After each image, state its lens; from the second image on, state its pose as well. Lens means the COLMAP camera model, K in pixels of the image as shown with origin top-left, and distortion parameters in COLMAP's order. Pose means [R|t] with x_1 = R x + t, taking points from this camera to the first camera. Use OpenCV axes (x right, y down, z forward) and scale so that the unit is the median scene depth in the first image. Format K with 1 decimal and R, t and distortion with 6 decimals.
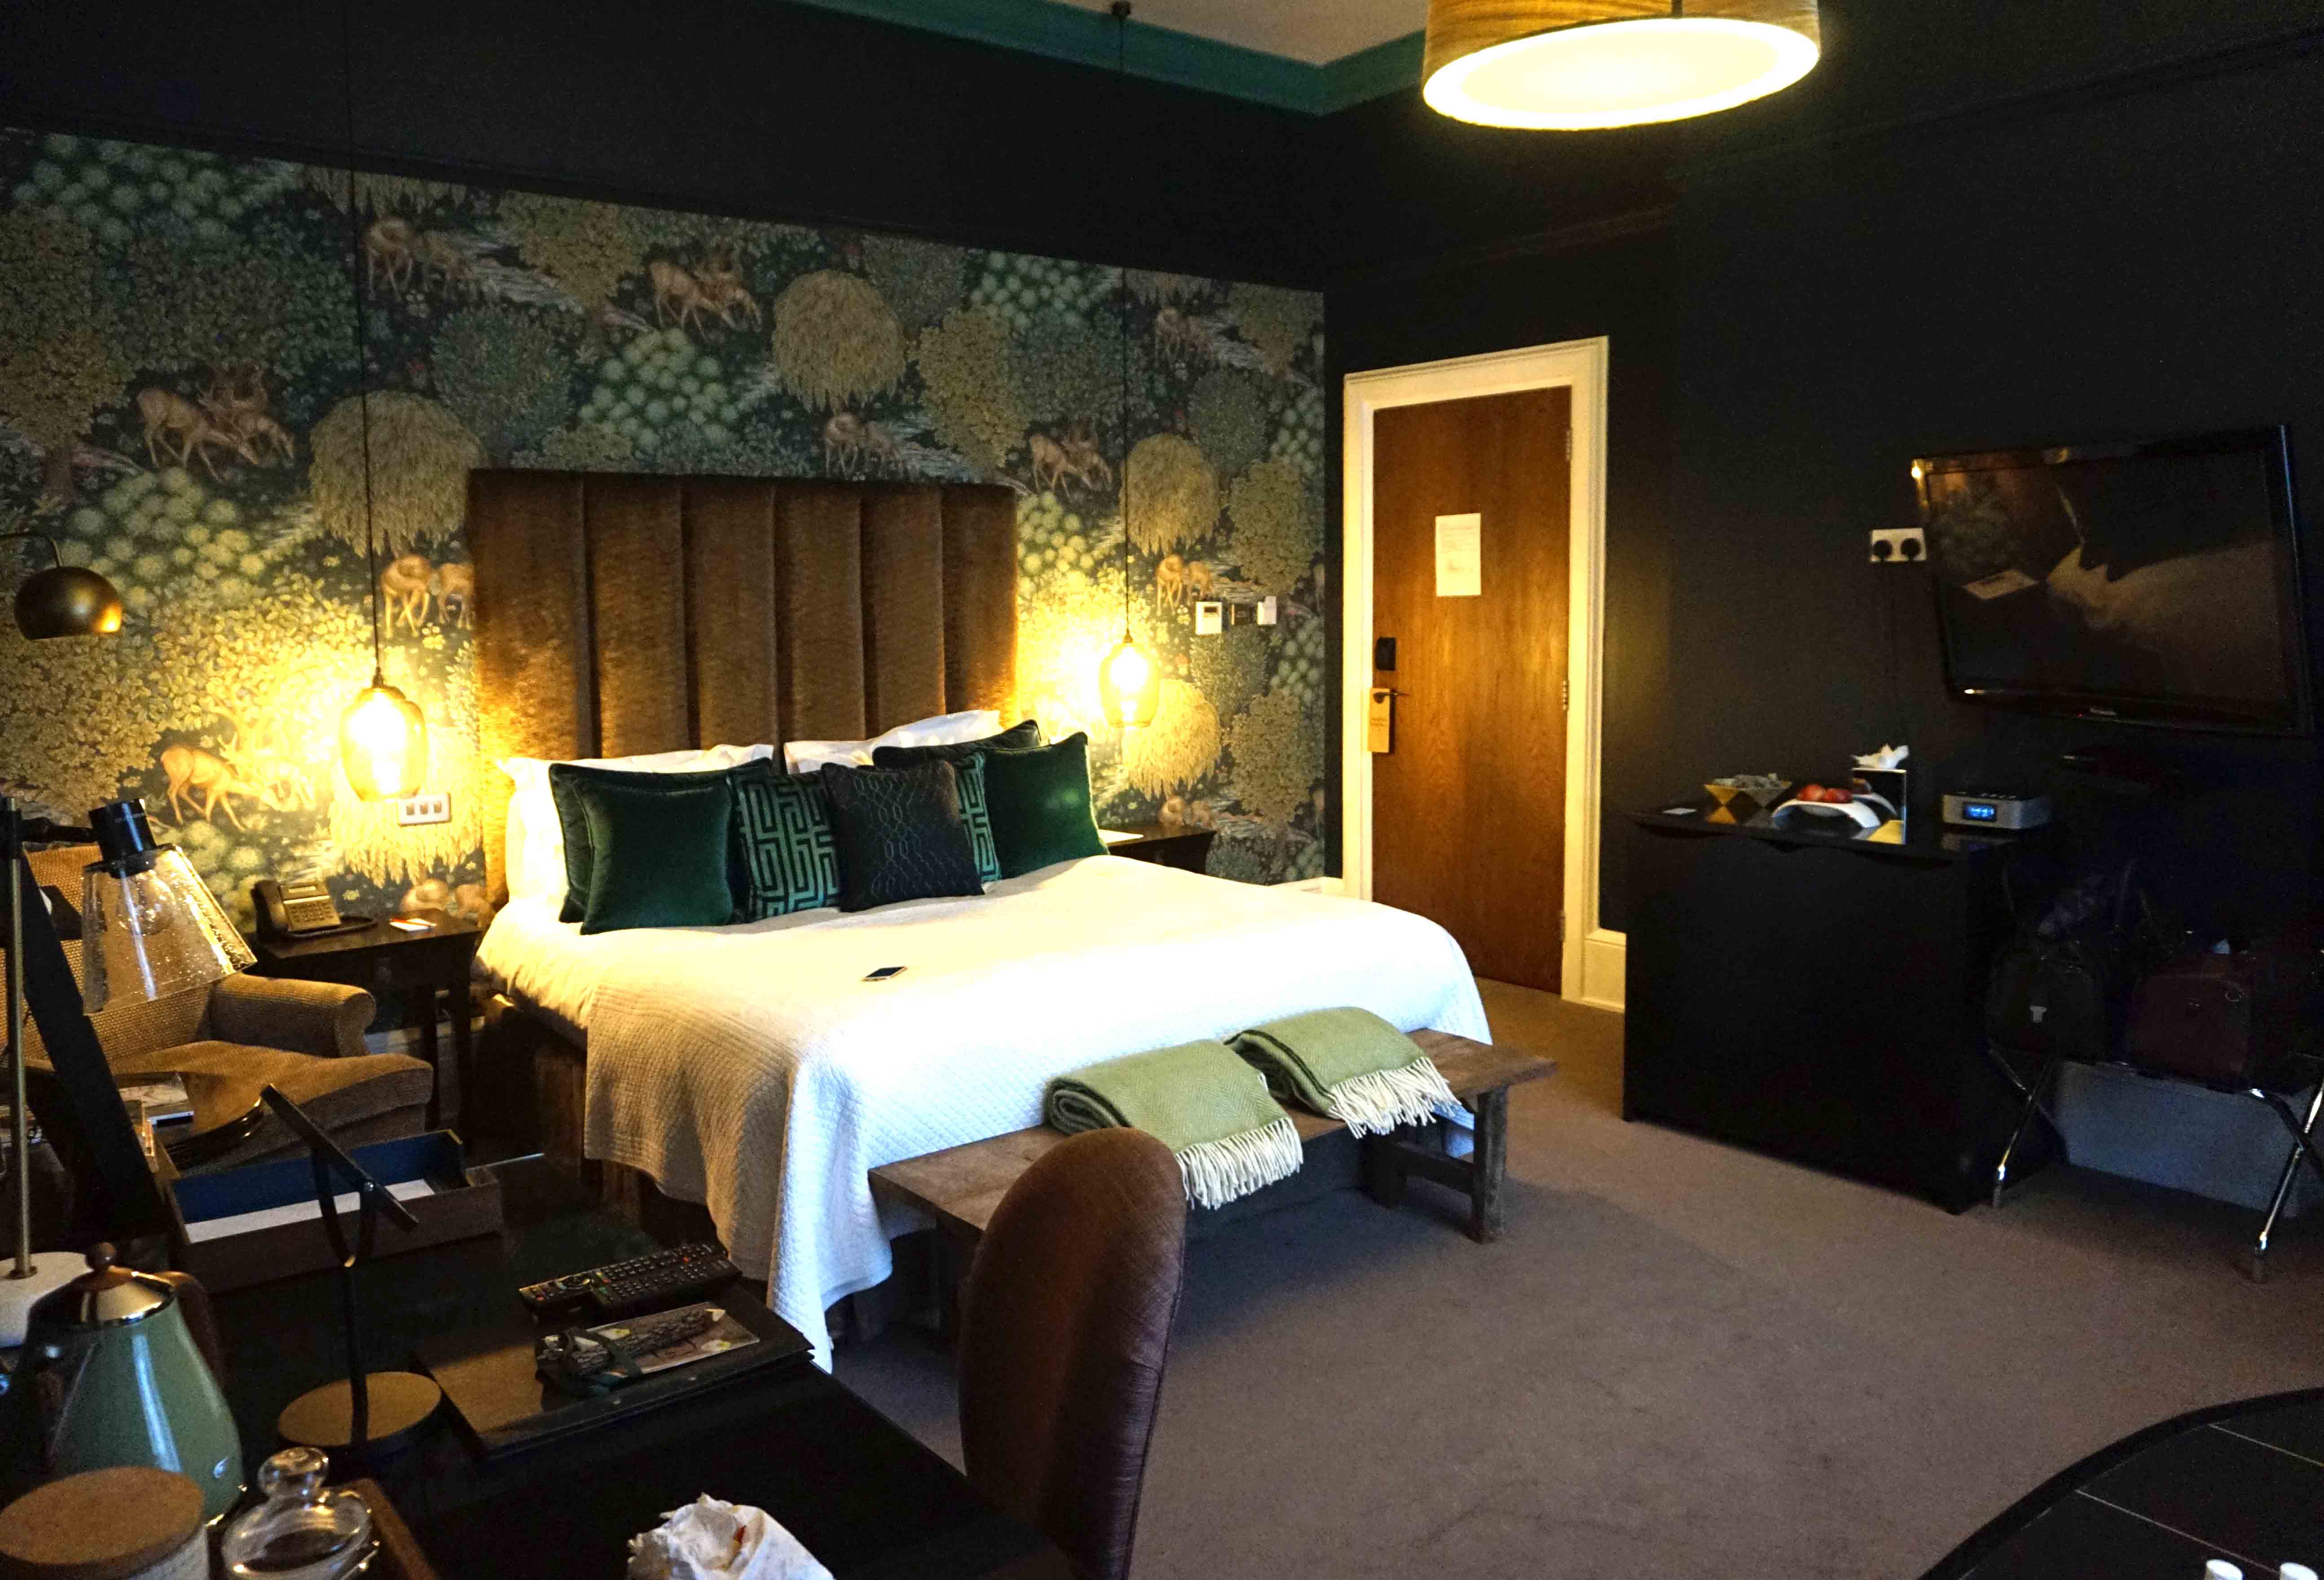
lens RADIAL K [[1661.2, 0, 1159.8], [0, 1661.2, 784.8], [0, 0, 1]] dist [-0.014897, 0.022987]
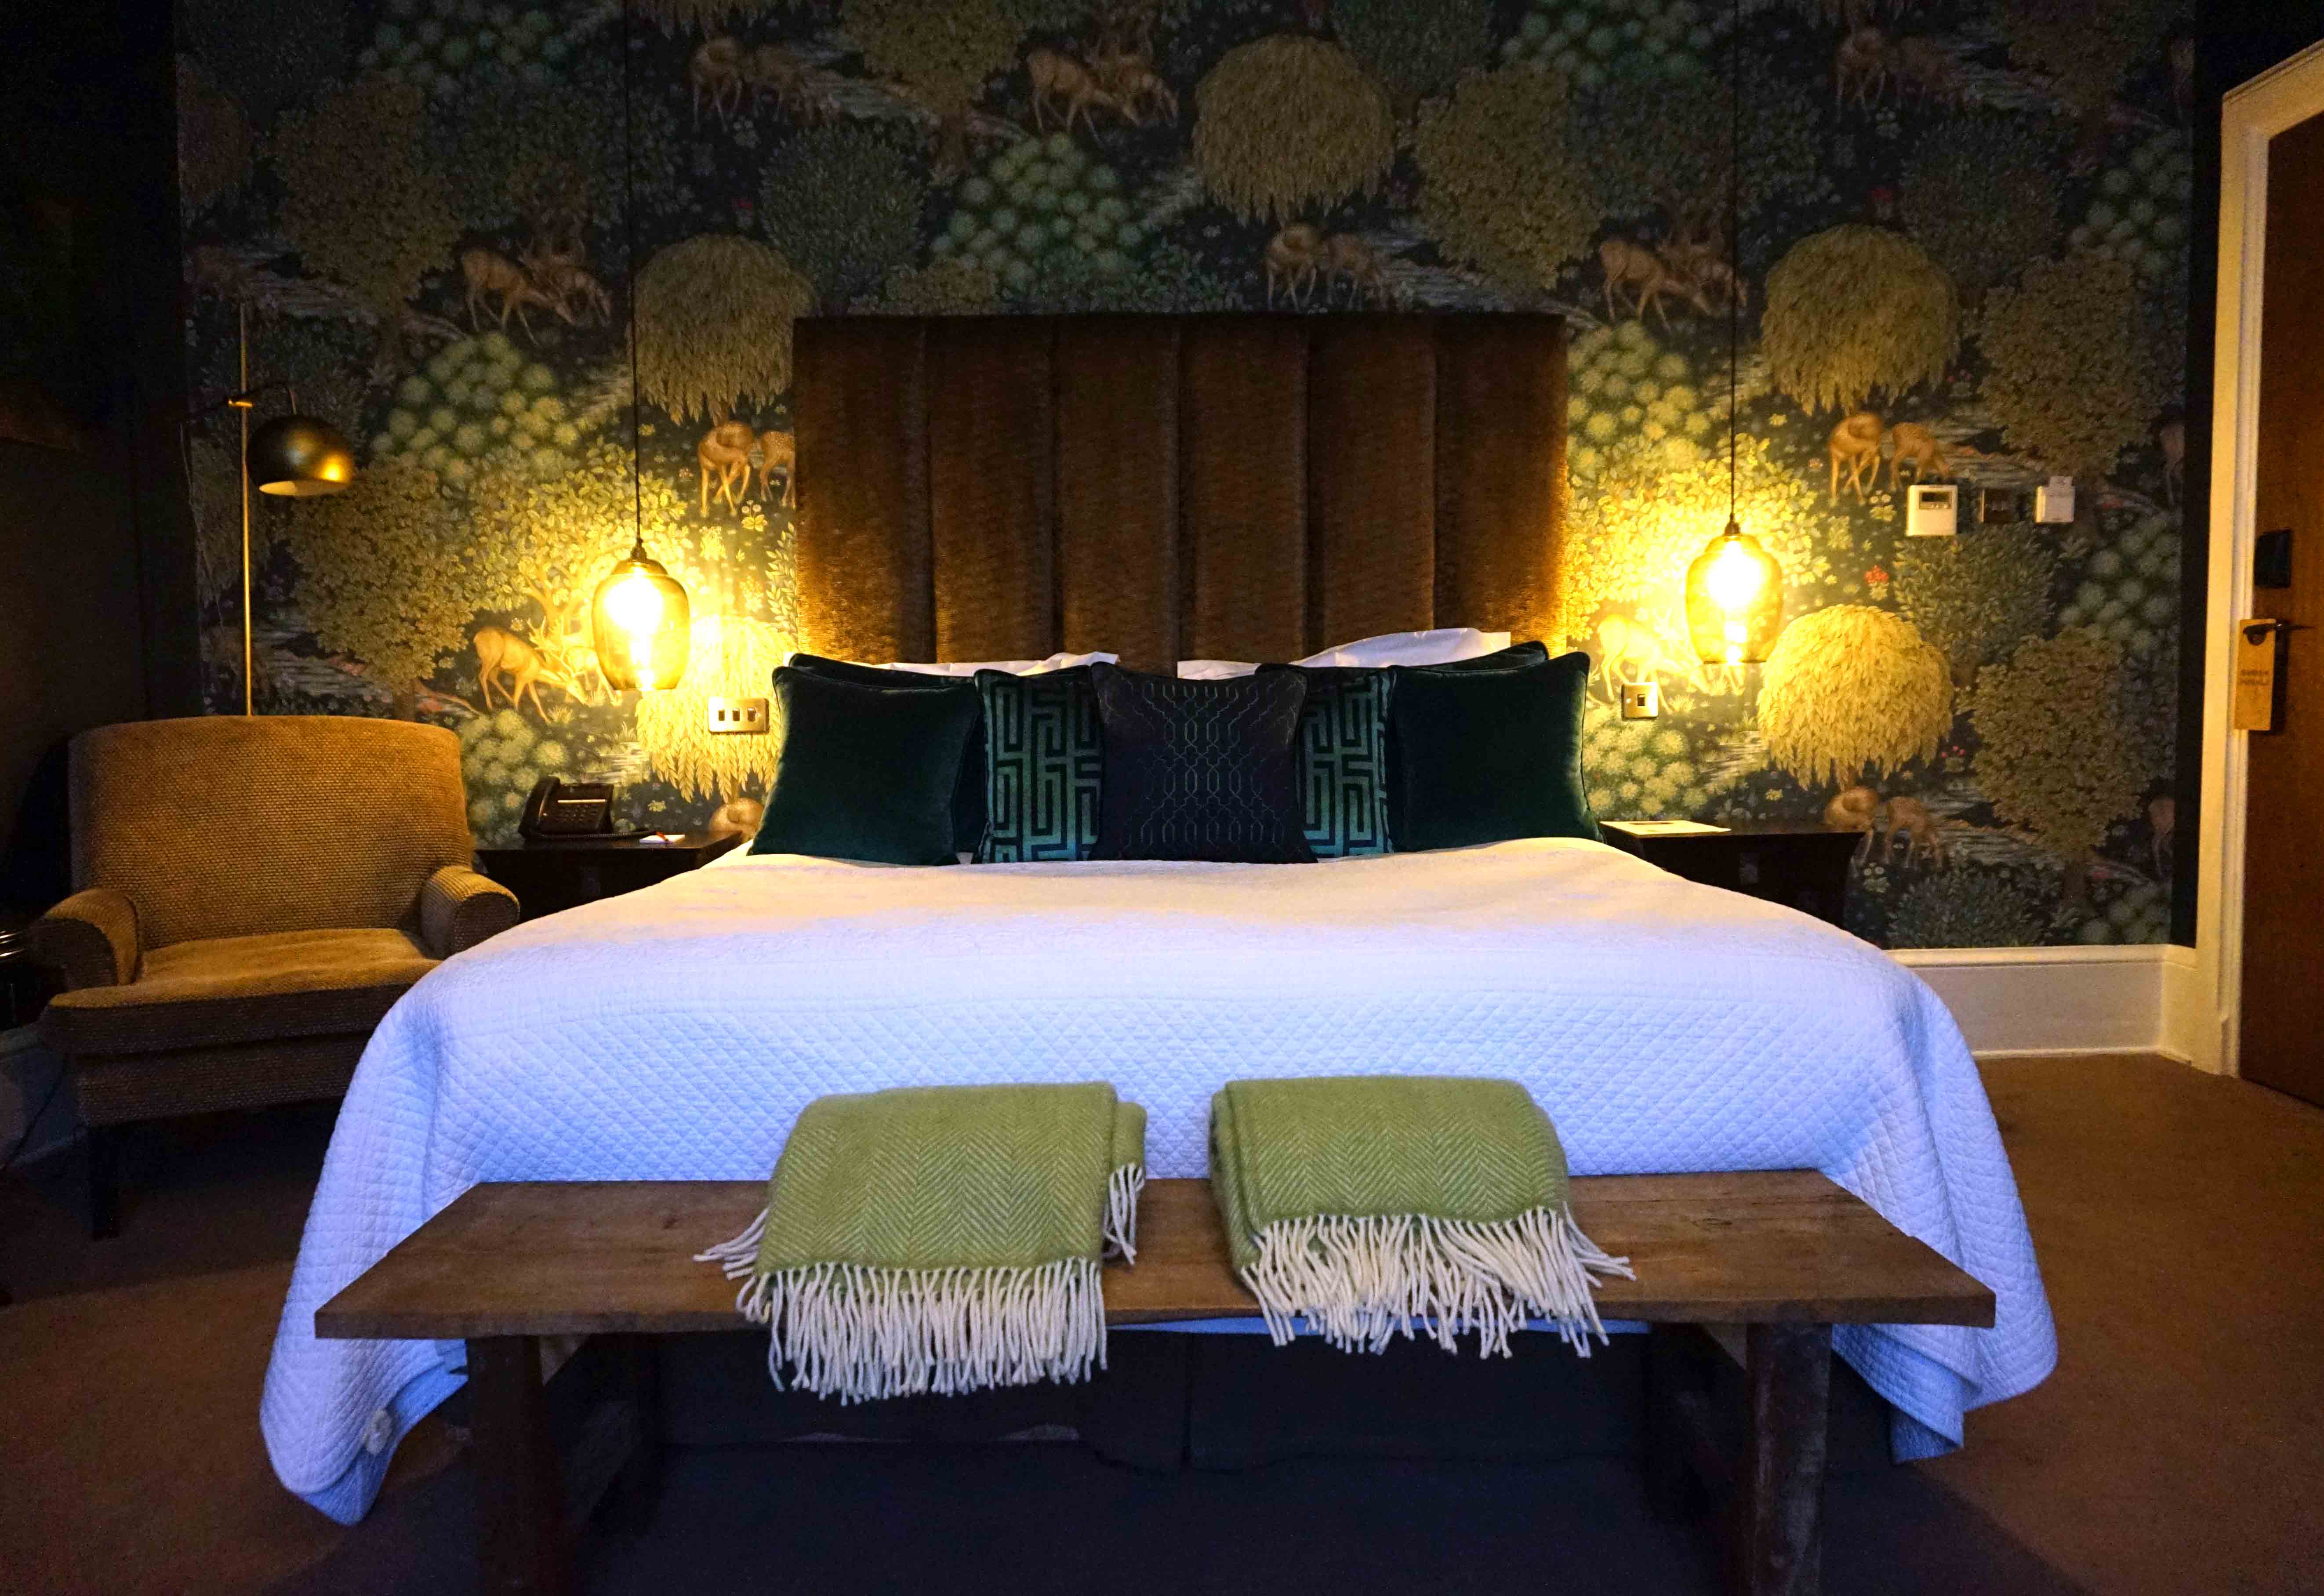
lens RADIAL K [[1661.4, 0, 1184.7], [0, 1661.4, 792.5], [0, 0, 1]] dist [-0.014897, 0.022987]
pose [[0.788548, 0.044959, -0.613327, 0.265712], [-0.069920, 0.997411, -0.016782, 0.051088], [0.610985, 0.056118, 0.789651, 0.440113]]
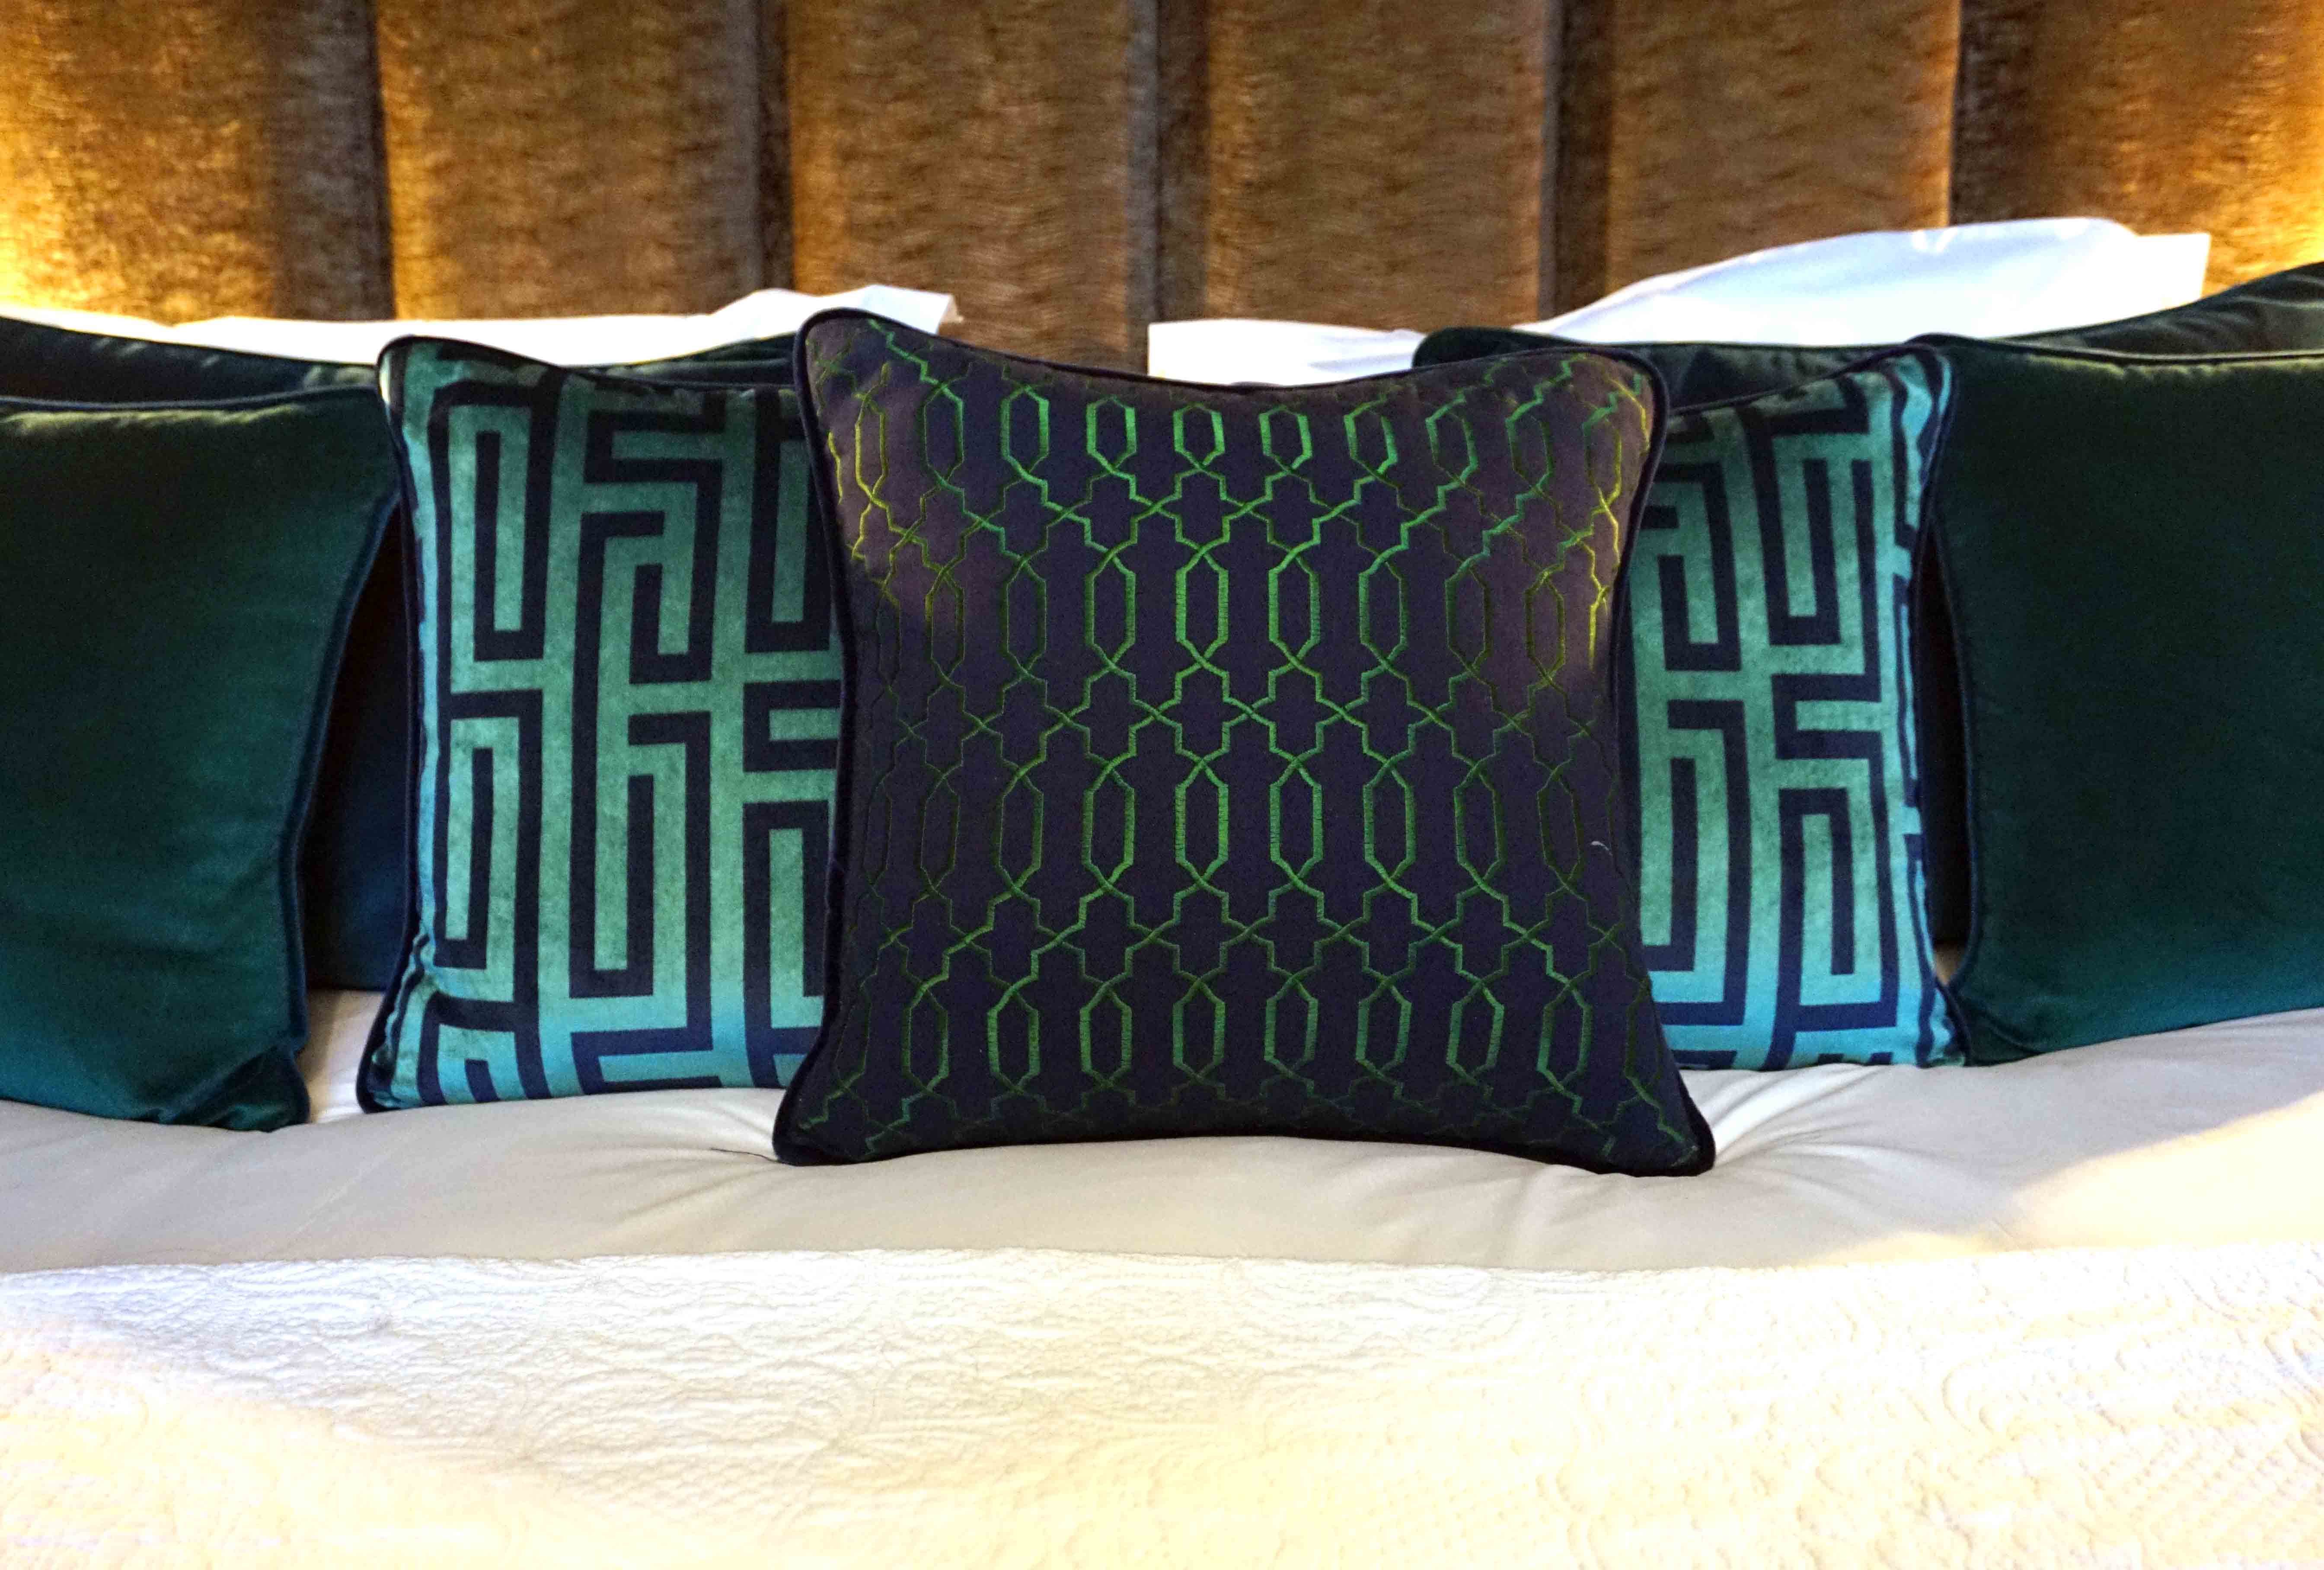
lens RADIAL K [[2341.0, 0, 1141.3], [0, 2341.0, 775.3], [0, 0, 1]] dist [0.023776, 0.000000]
pose [[0.782337, 0.111656, -0.612766, -0.010944], [-0.077289, 0.993600, 0.082373, 0.013263], [0.618042, -0.017084, 0.785960, 0.790845]]
